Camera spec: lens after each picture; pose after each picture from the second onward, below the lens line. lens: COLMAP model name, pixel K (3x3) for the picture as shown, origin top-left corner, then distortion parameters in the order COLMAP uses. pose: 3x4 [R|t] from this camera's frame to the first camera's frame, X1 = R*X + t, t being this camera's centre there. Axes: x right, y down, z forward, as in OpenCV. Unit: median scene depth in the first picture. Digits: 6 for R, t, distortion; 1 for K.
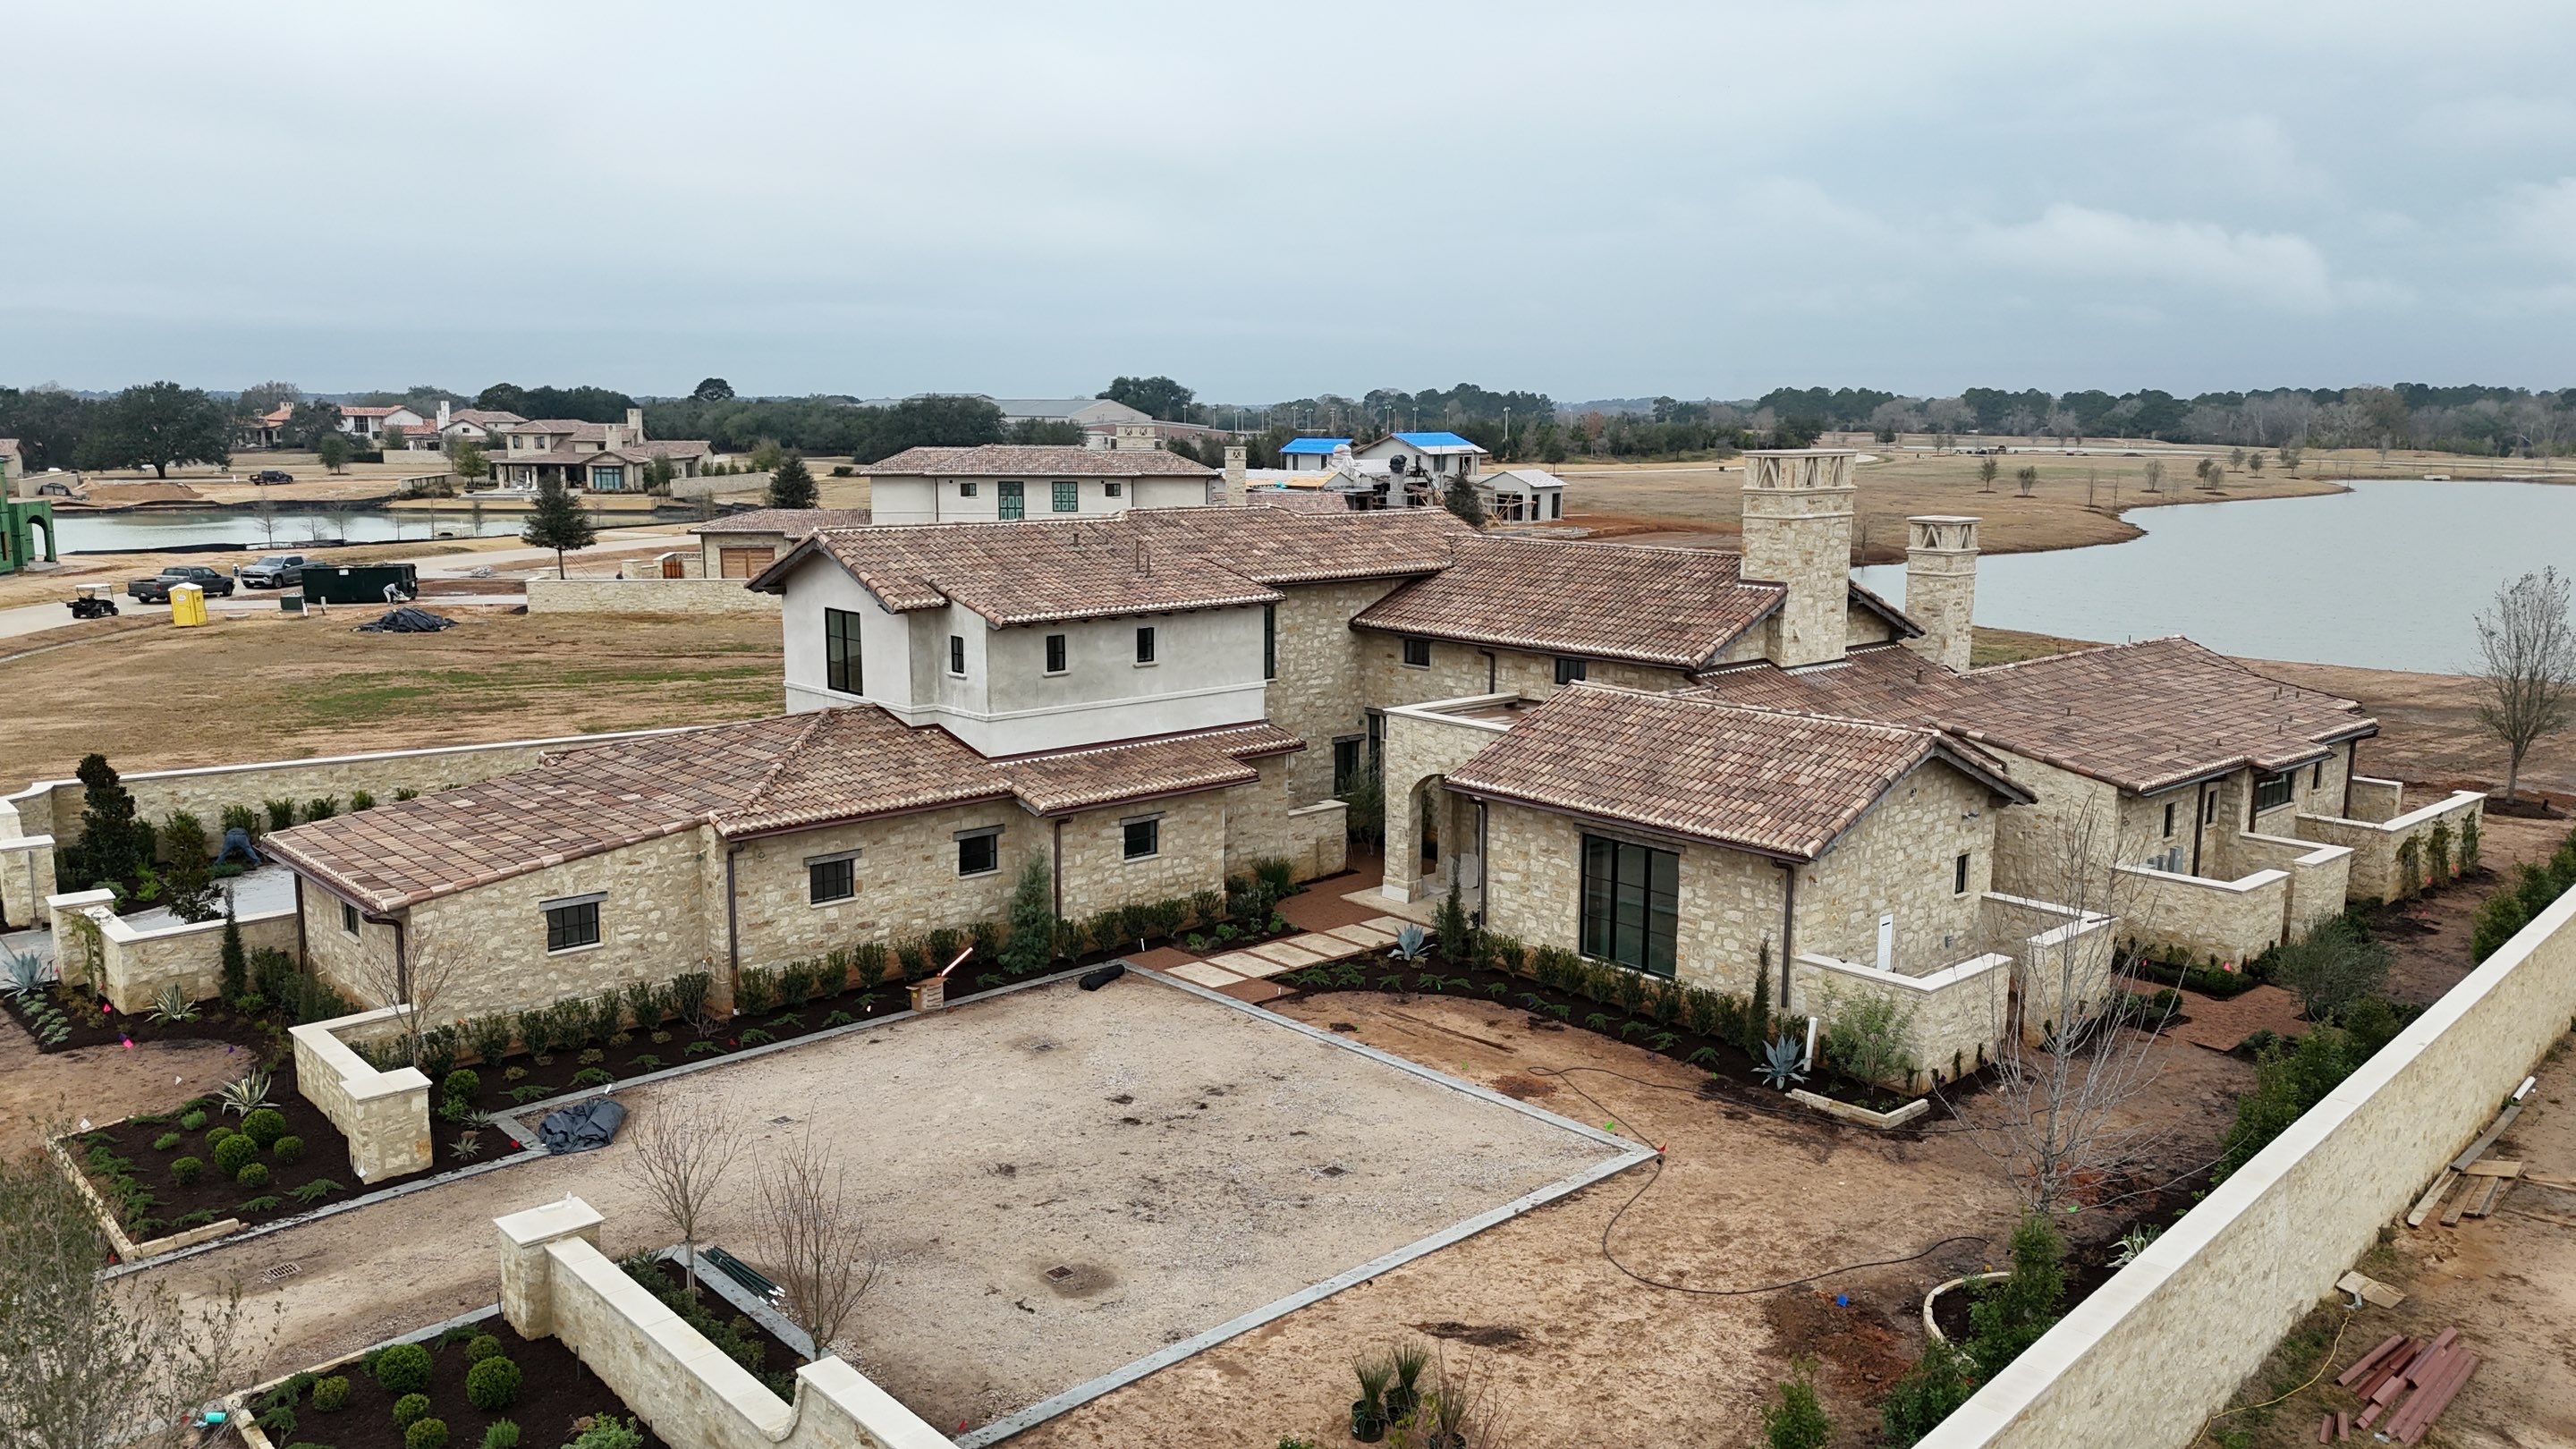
lens RADIAL K [[1889.8, 0, 1290.5], [0, 1889.8, 729.7], [0, 0, 1]] dist [0.057822, -0.026174]
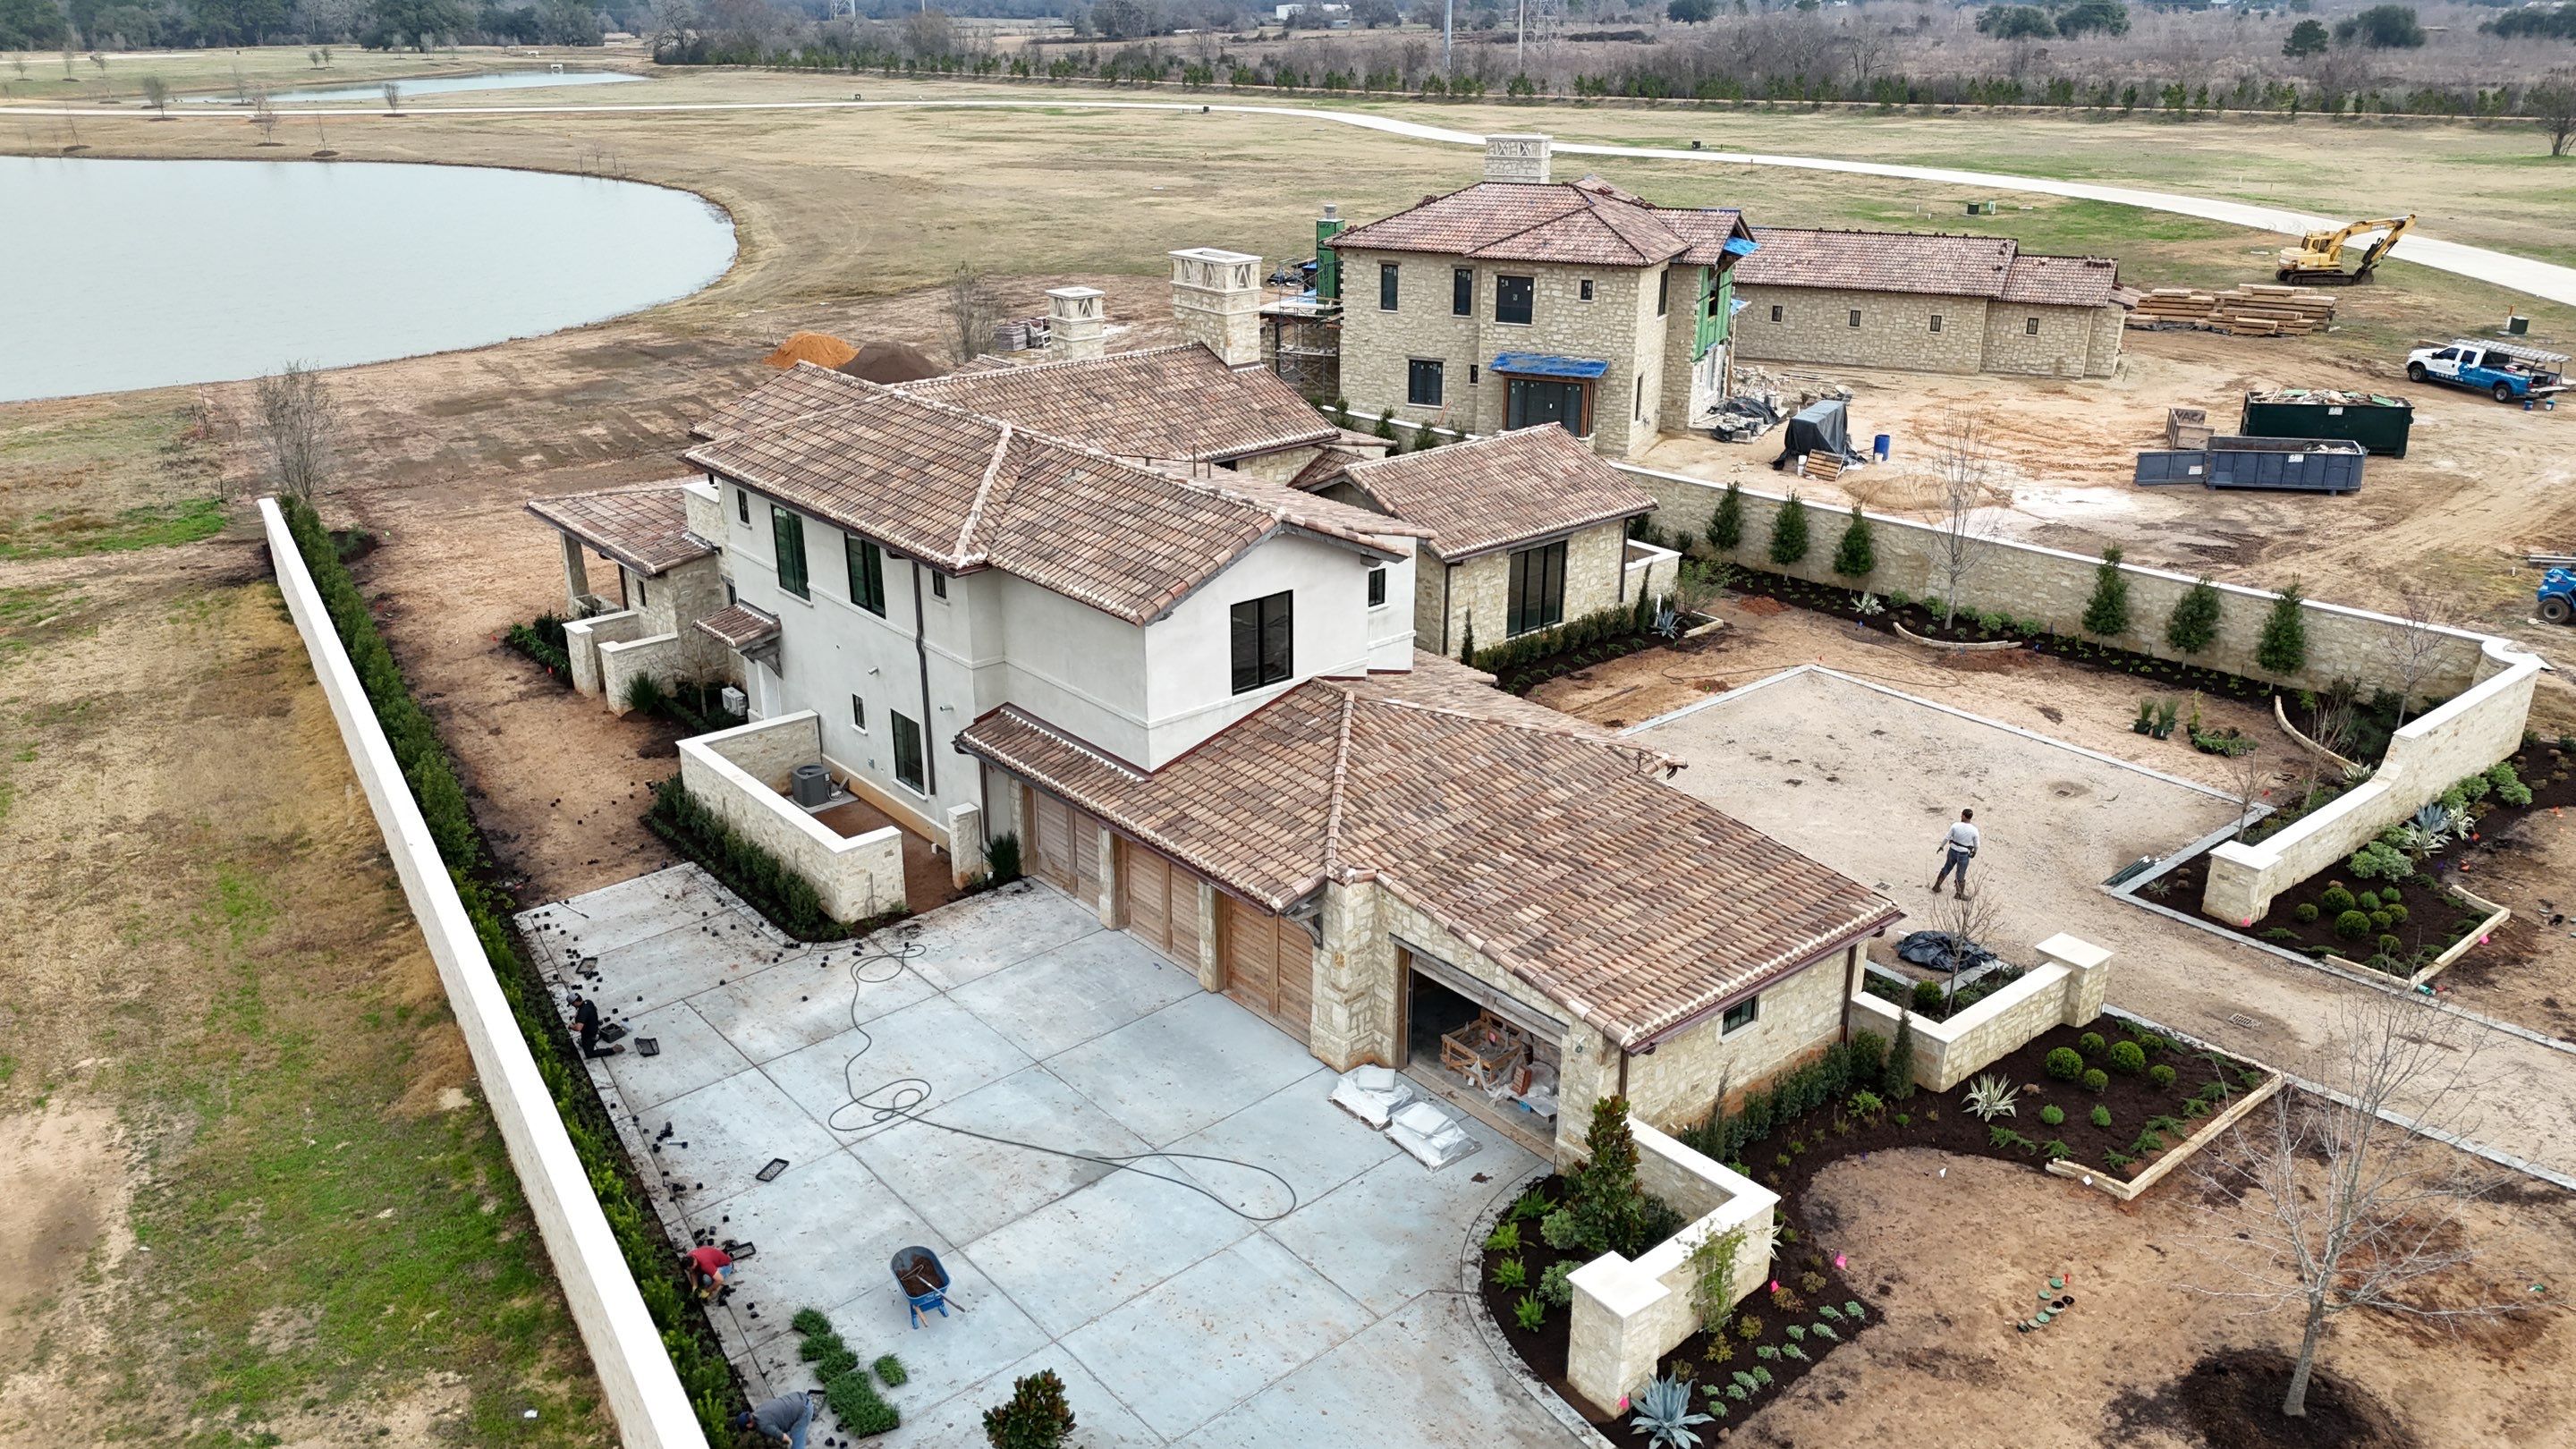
lens RADIAL K [[1889.8, 0, 1293.4], [0, 1889.8, 730.8], [0, 0, 1]] dist [0.057822, -0.026174]
pose [[0.034226, -0.370596, 0.928163, -1.311966], [0.169897, 0.917347, 0.360013, -0.390730], [-0.984867, 0.145370, 0.094360, 1.134755]]
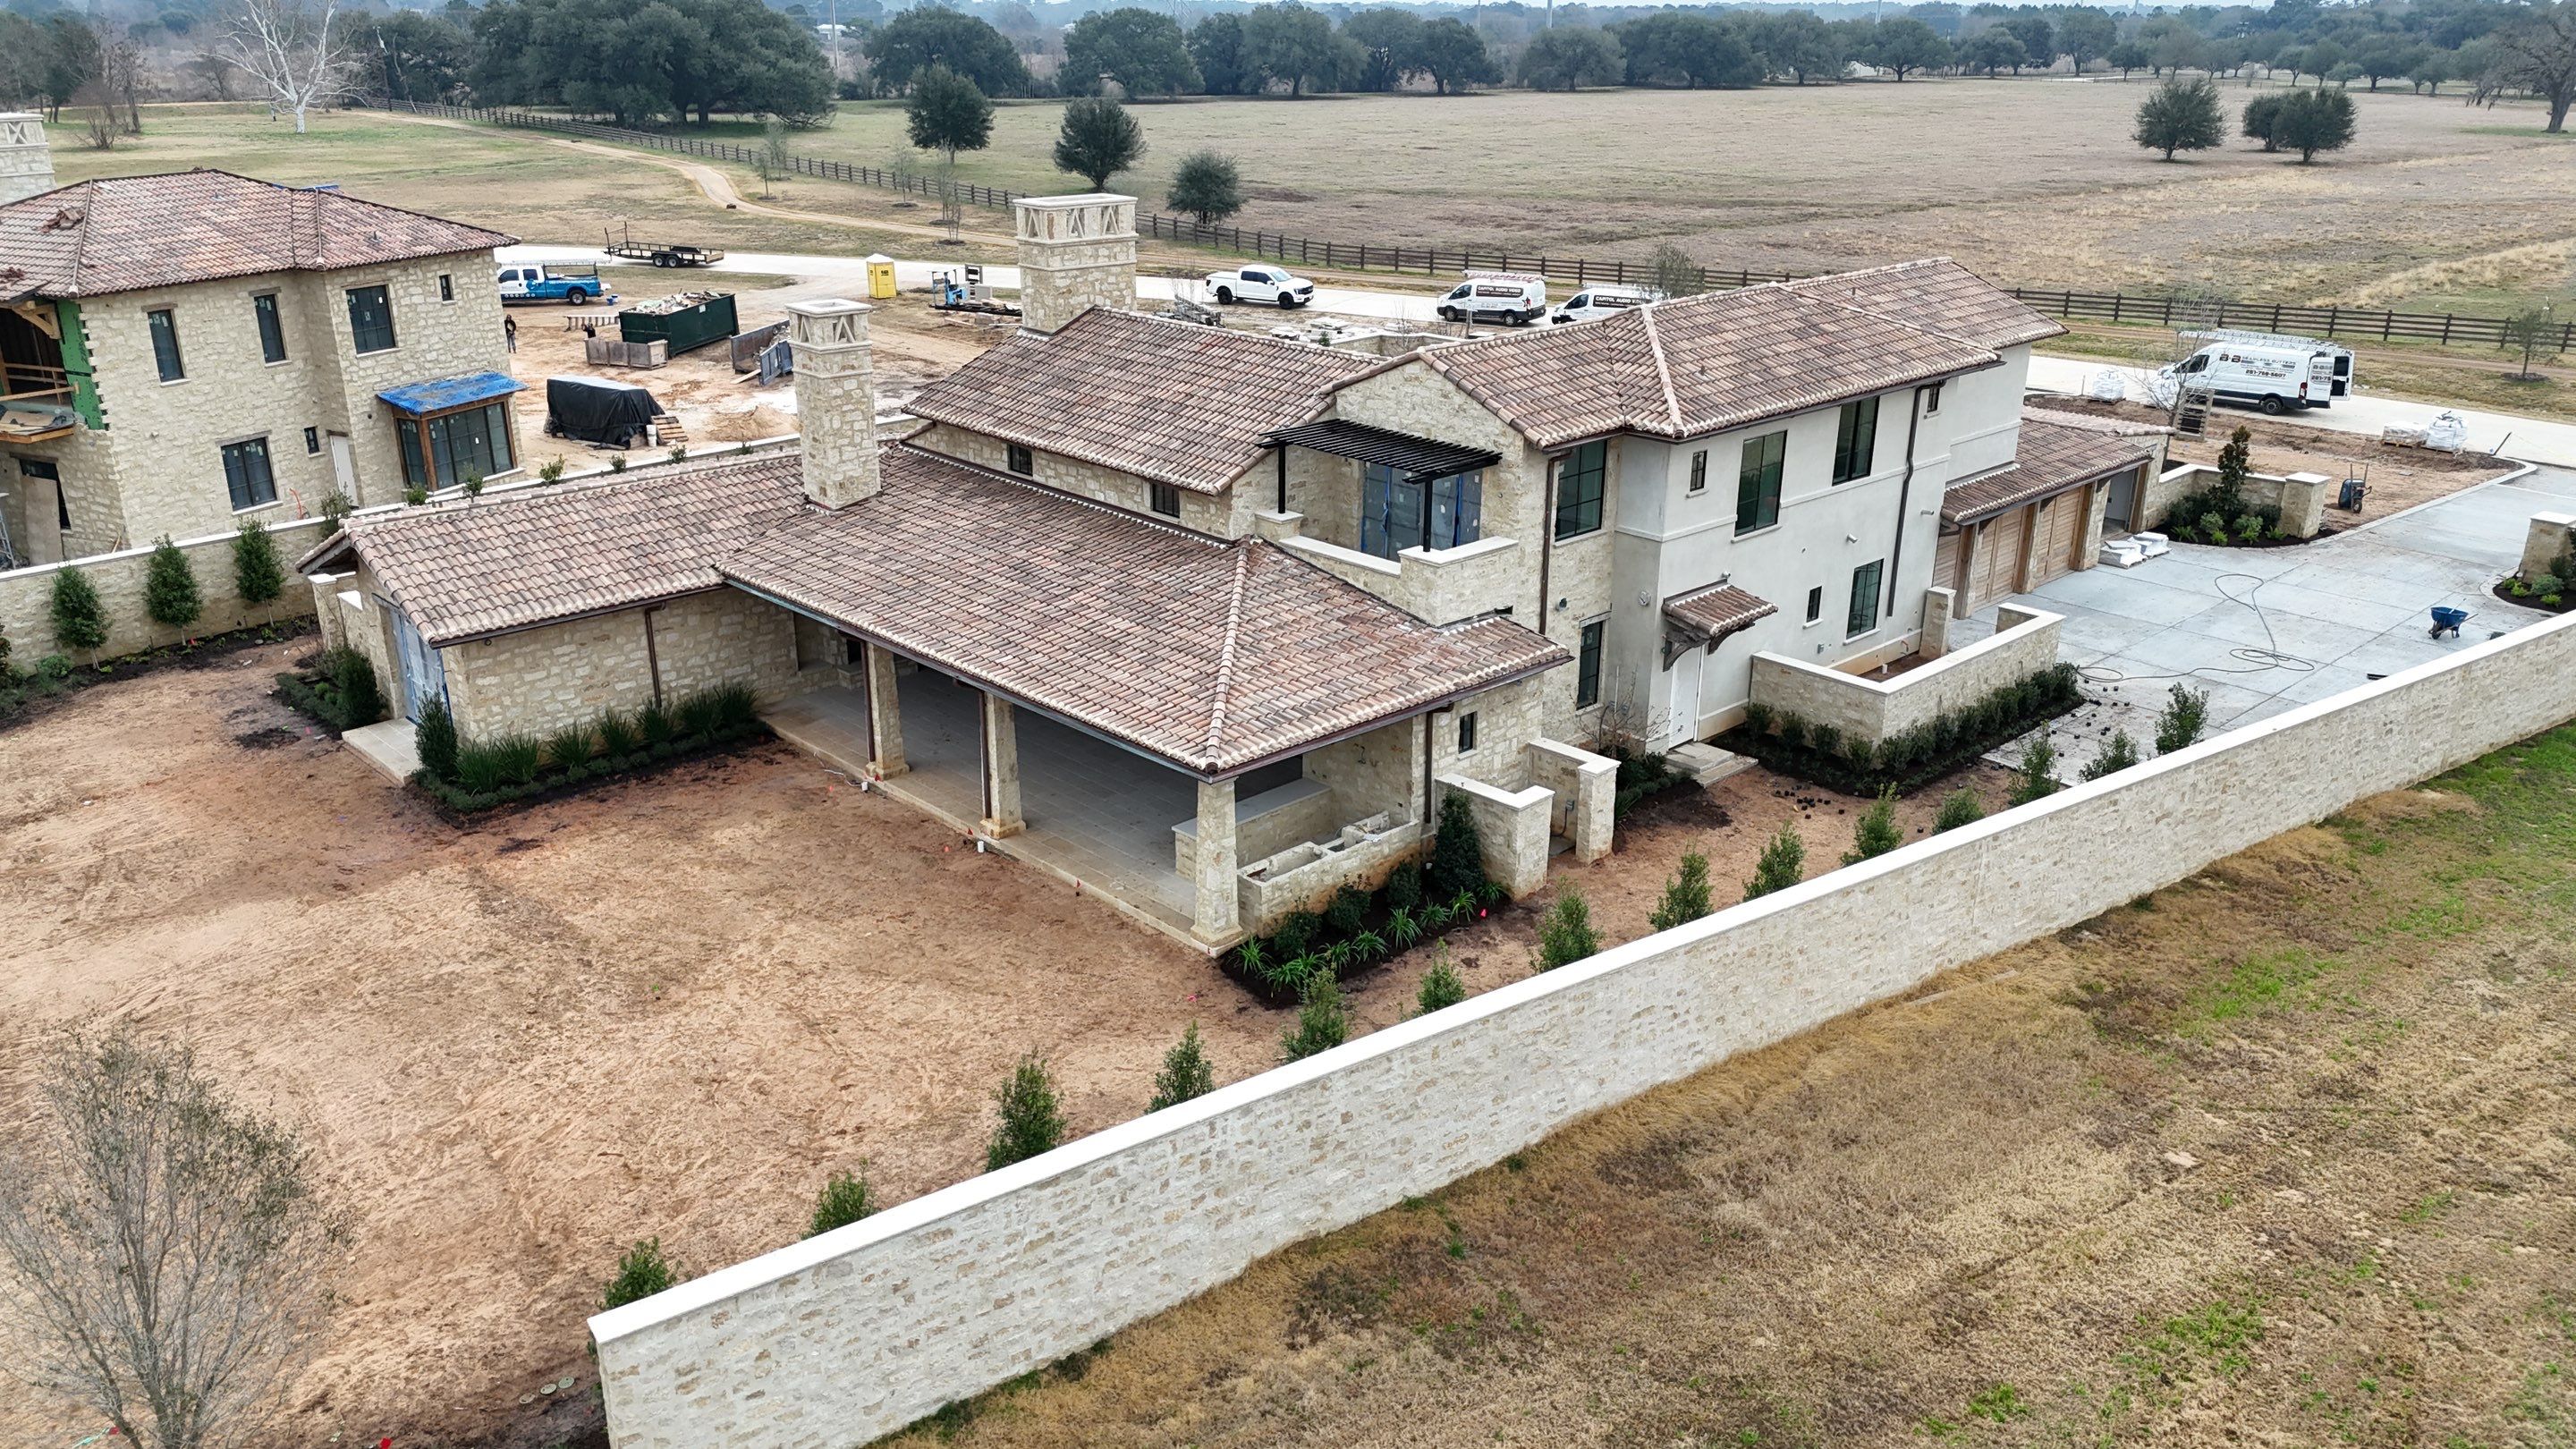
lens RADIAL K [[1889.8, 0, 1294.0], [0, 1889.8, 725.5], [0, 0, 1]] dist [0.057822, -0.026174]
pose [[-0.999488, 0.000202, -0.032004, 0.237021], [-0.015991, 0.863066, 0.504838, -0.548585], [0.027724, 0.505091, -0.862621, 2.638750]]
